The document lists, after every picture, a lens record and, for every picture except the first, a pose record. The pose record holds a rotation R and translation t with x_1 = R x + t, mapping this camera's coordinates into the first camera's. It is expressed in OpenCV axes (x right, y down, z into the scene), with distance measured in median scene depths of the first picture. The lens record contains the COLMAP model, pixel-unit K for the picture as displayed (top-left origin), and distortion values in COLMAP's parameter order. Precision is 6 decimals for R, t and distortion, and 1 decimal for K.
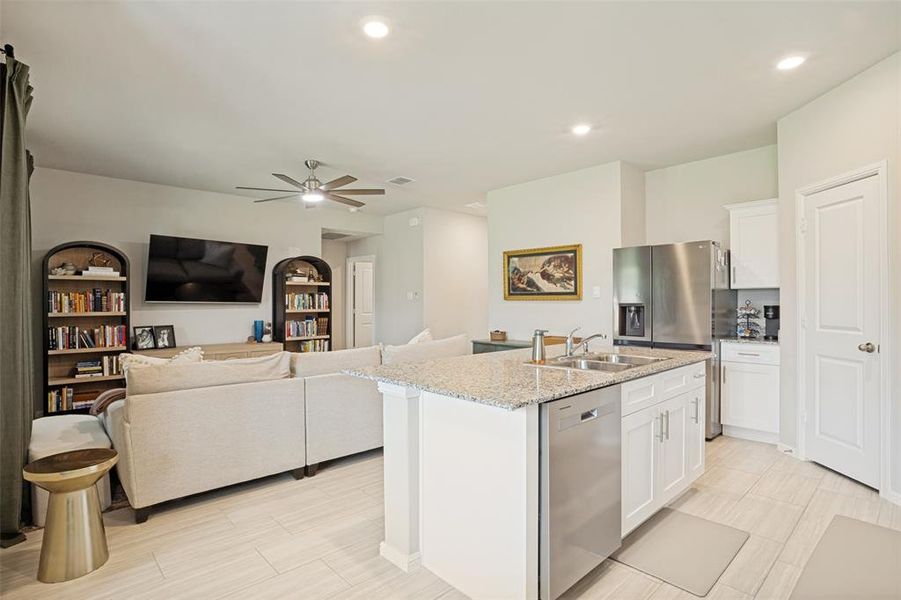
lens RADIAL K [[461.2, 0, 426.2], [0, 461.2, 303.9], [0, 0, 1]] dist [-0.028647, 0.007037]
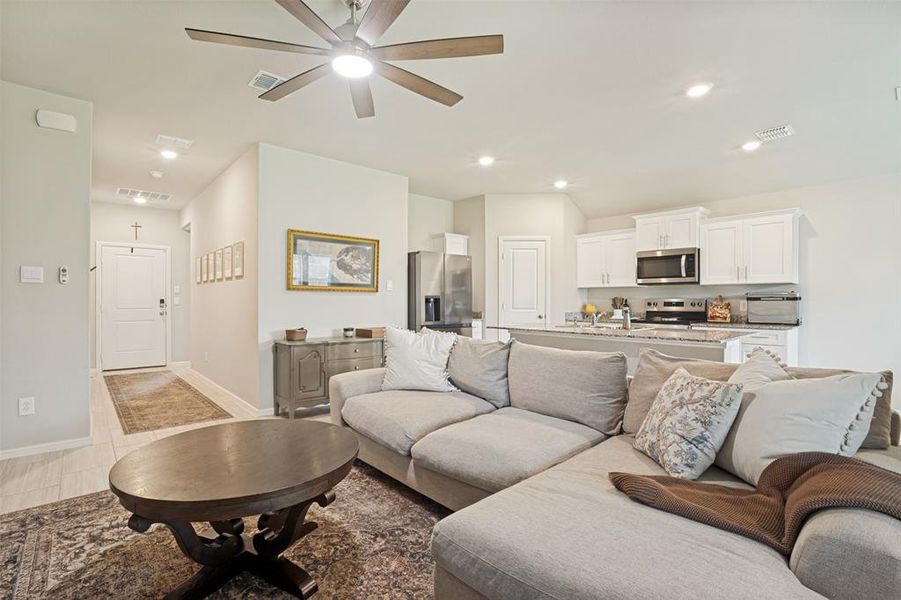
lens RADIAL K [[422.0, 0, 438.9], [0, 422.0, 301.5], [0, 0, 1]] dist [-0.029671, 0.000239]
pose [[0.002707, 0.001251, 0.999996, -0.628323], [-0.000213, 0.999999, -0.001250, 0.014271], [-0.999996, -0.000210, 0.002707, 0.831464]]
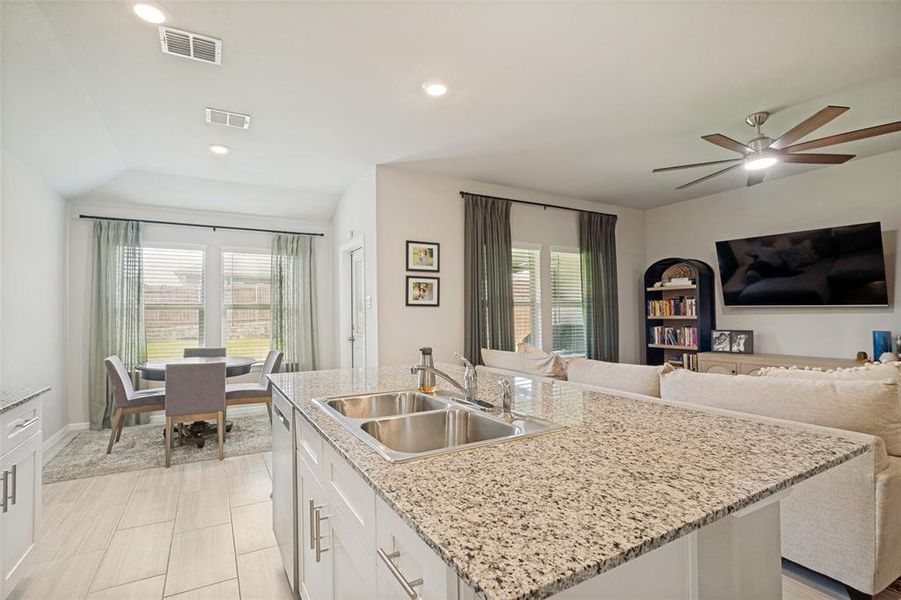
lens RADIAL K [[424.5, 0, 444.6], [0, 424.5, 300.9], [0, 0, 1]] dist [-0.044482, 0.015872]
pose [[-0.211553, -0.020119, -0.977159, 0.457266], [0.012624, 0.999648, -0.023315, -0.003255], [0.977285, -0.017268, -0.211225, 0.591250]]
